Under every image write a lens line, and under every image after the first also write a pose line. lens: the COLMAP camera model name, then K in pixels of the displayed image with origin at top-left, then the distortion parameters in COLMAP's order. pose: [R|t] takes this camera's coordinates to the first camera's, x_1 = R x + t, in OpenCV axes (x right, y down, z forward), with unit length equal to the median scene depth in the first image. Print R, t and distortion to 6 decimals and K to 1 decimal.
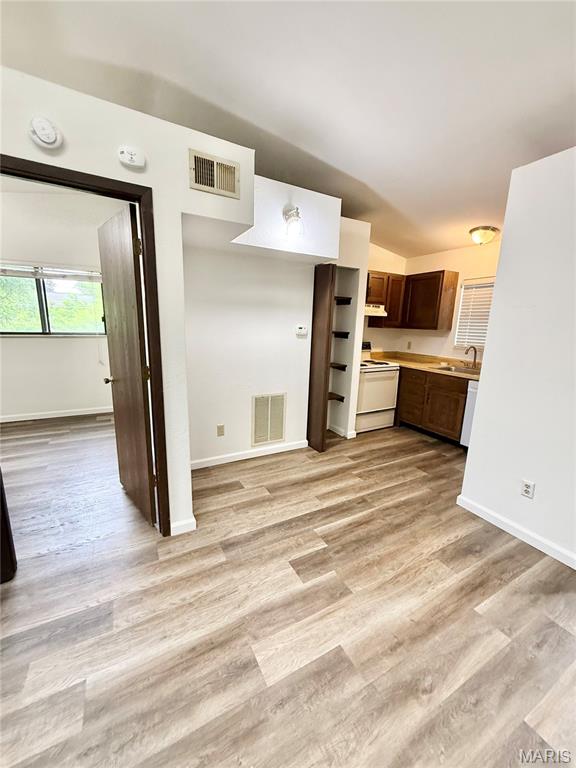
lens RADIAL K [[305.0, 0, 287.8], [0, 305.0, 384.8], [0, 0, 1]] dist [-0.000241, -0.000039]
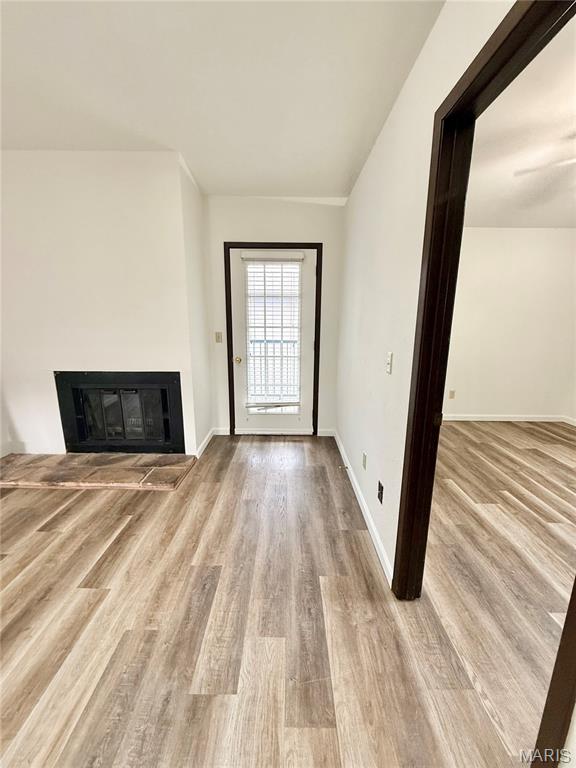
lens RADIAL K [[305.0, 0, 287.8], [0, 305.0, 386.4], [0, 0, 1]] dist [-0.000241, -0.000039]
pose [[-0.484464, 0.155127, -0.860947, -0.063323], [-0.197044, 0.939512, 0.280161, -0.153026], [0.852331, 0.305373, -0.424593, 0.933700]]
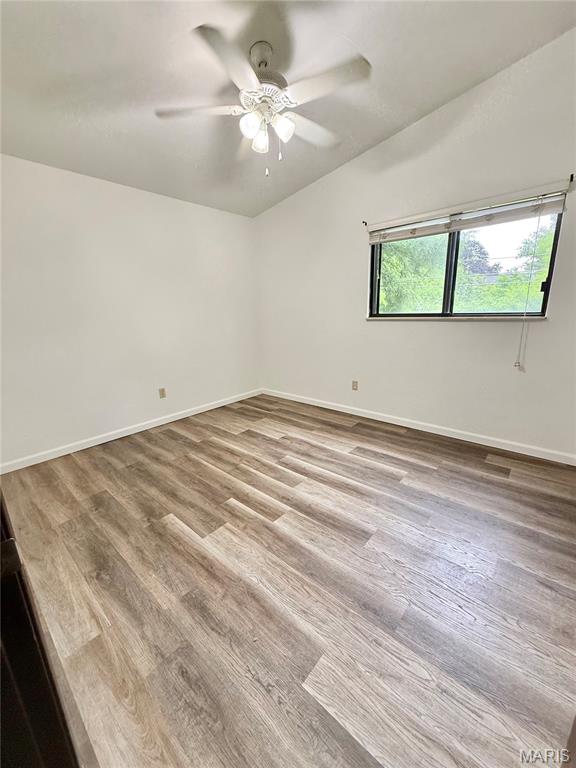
lens RADIAL K [[305.0, 0, 288.9], [0, 305.0, 384.3], [0, 0, 1]] dist [-0.000241, -0.000039]
pose [[0.341635, 0.190817, -0.920258, -0.626565], [-0.149718, 0.977717, 0.147150, -0.158042], [0.927831, 0.087508, 0.362591, 1.086318]]
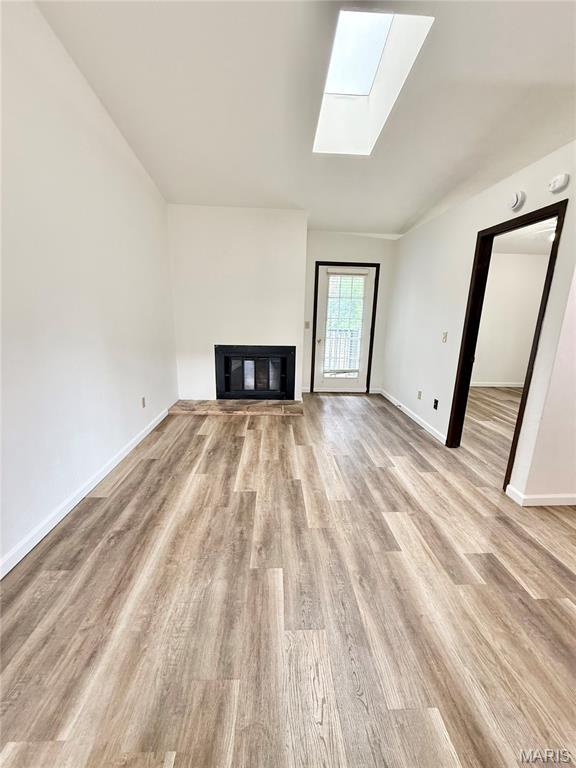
lens RADIAL K [[305.0, 0, 286.7], [0, 305.0, 387.2], [0, 0, 1]] dist [-0.000241, -0.000039]
pose [[-0.440508, 0.175740, -0.880379, 1.216068], [-0.215724, 0.931198, 0.293825, -0.067804], [0.871445, 0.319351, -0.372289, 0.714714]]
